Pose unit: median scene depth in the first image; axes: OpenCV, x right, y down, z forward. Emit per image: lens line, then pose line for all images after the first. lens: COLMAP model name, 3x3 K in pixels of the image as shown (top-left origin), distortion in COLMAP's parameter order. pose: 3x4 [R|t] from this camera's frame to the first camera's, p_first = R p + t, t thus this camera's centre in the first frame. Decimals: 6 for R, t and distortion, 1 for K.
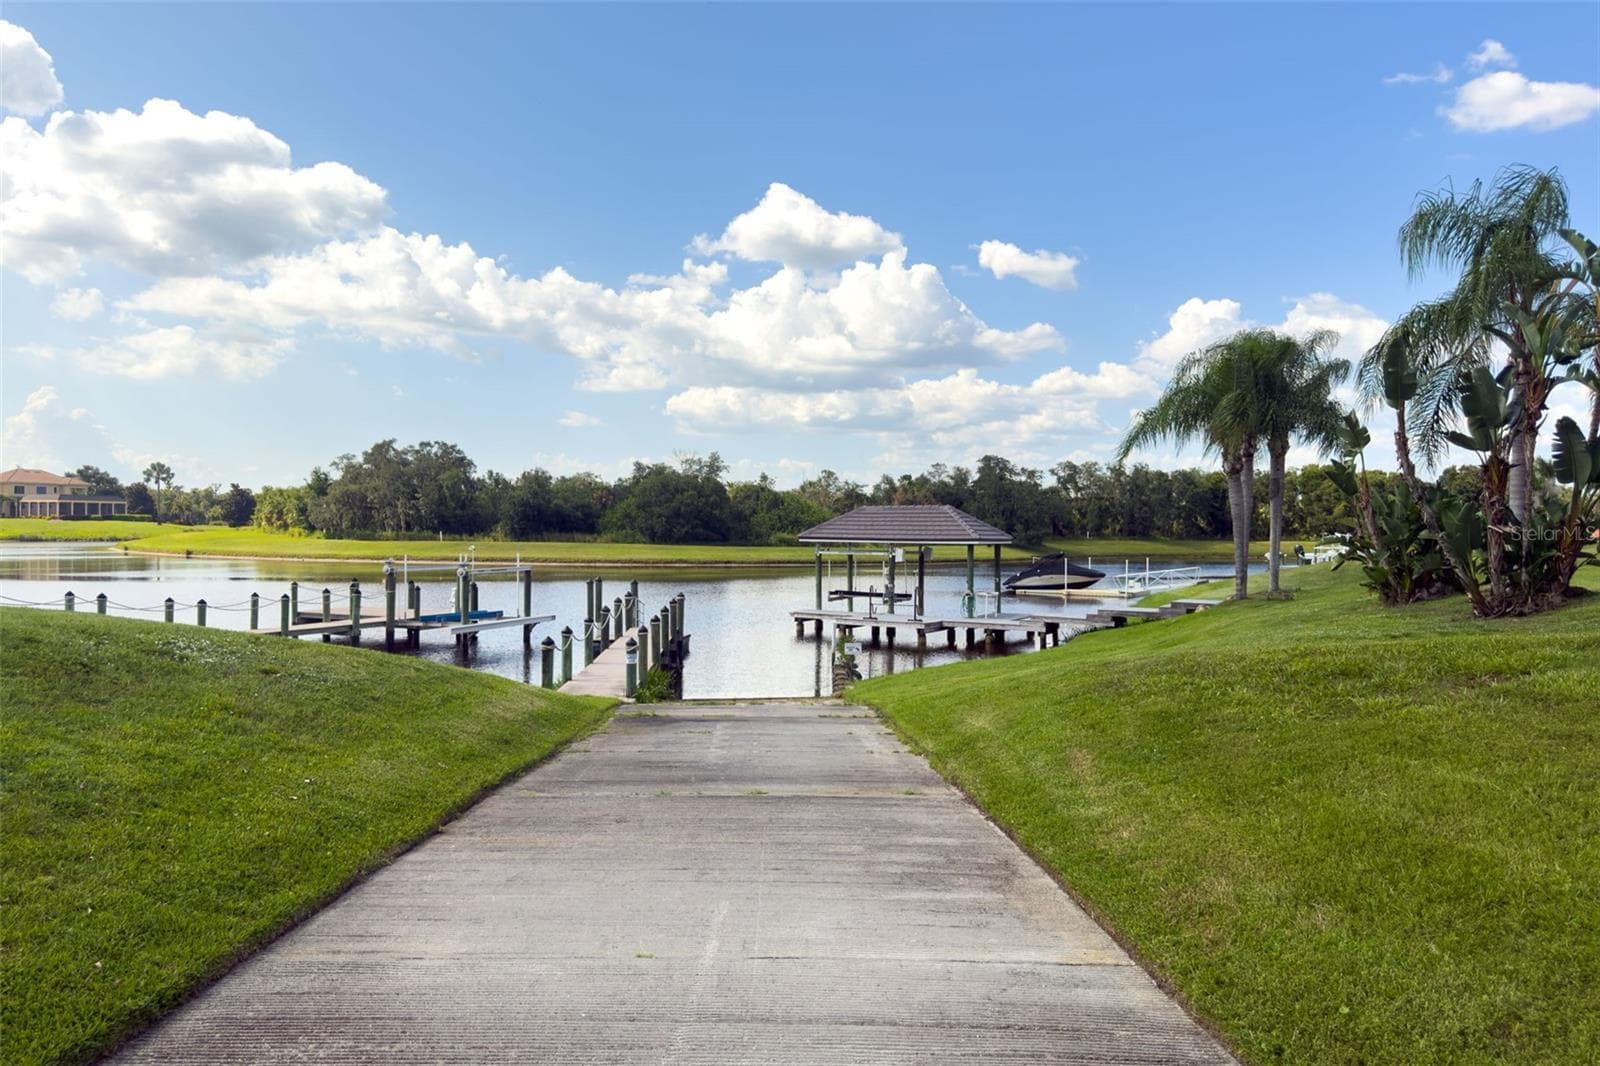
lens RADIAL K [[1143.8, 0, 801.2], [0, 1143.8, 559.0], [0, 0, 1]] dist [-0.053193, 0.045858]
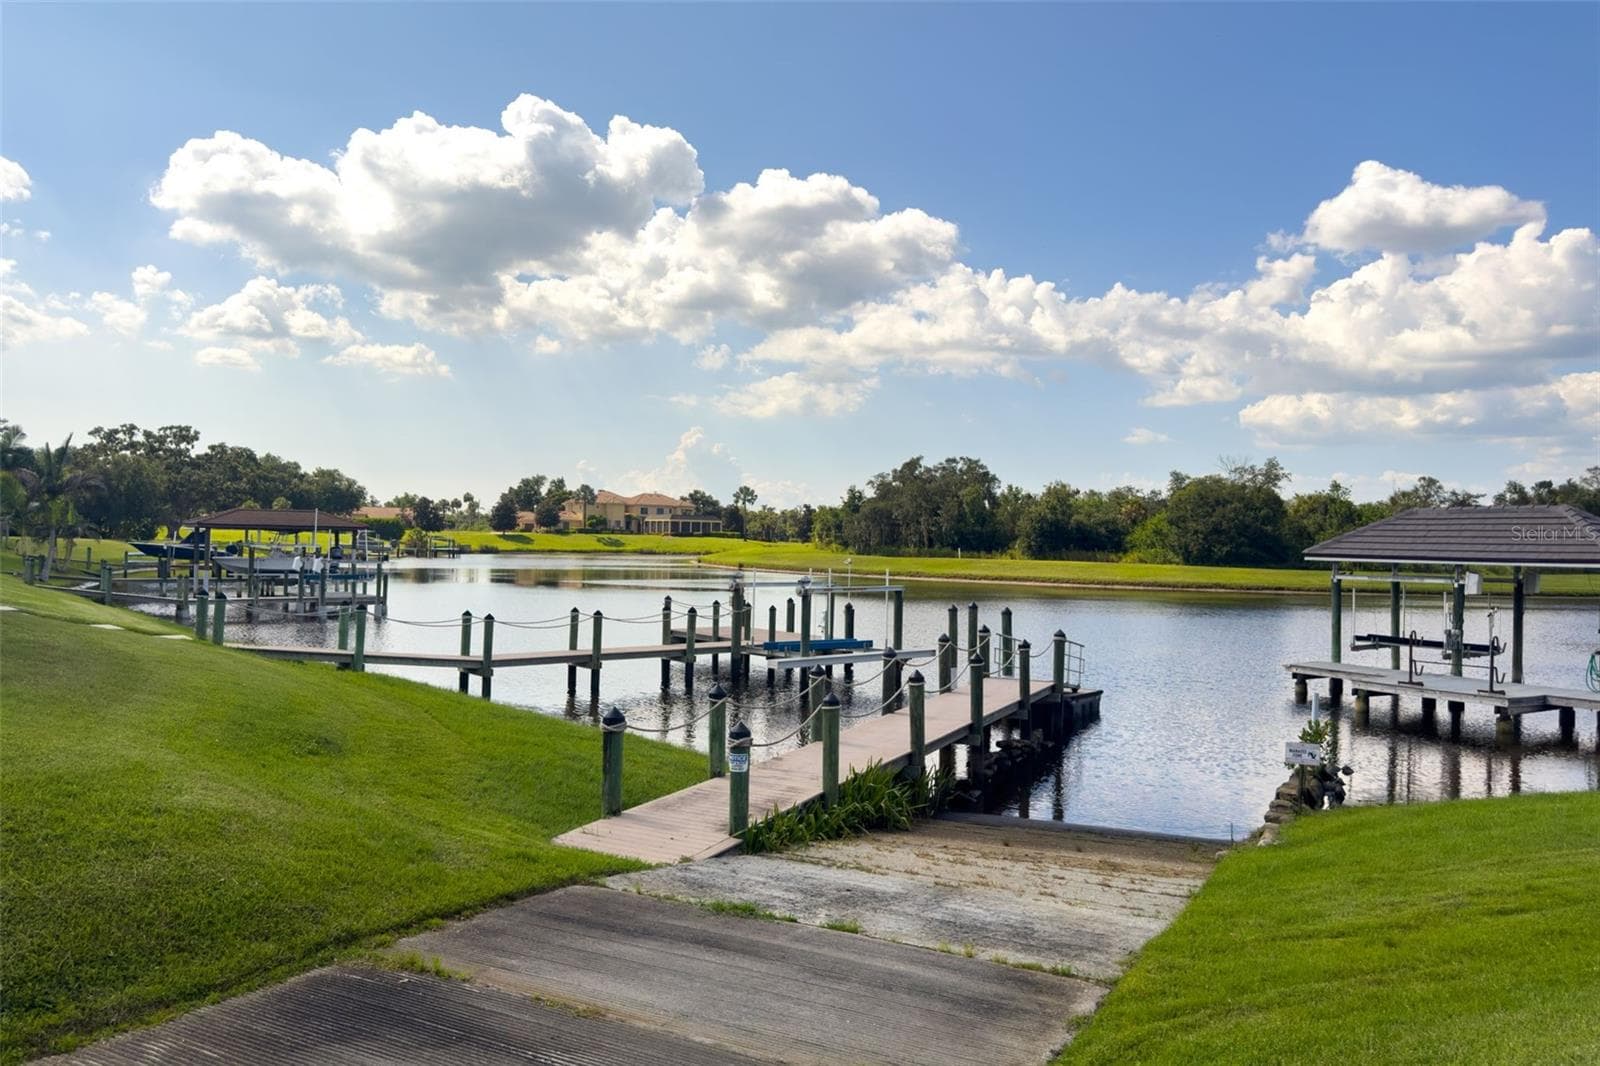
lens RADIAL K [[1062.2, 0, 781.8], [0, 1062.2, 489.9], [0, 0, 1]] dist [-0.008767, -0.005984]
pose [[0.849873, -0.020293, -0.526597, 0.026258], [-0.023843, 0.996754, -0.076892, -0.000303], [0.526448, 0.077904, 0.846631, 0.109660]]
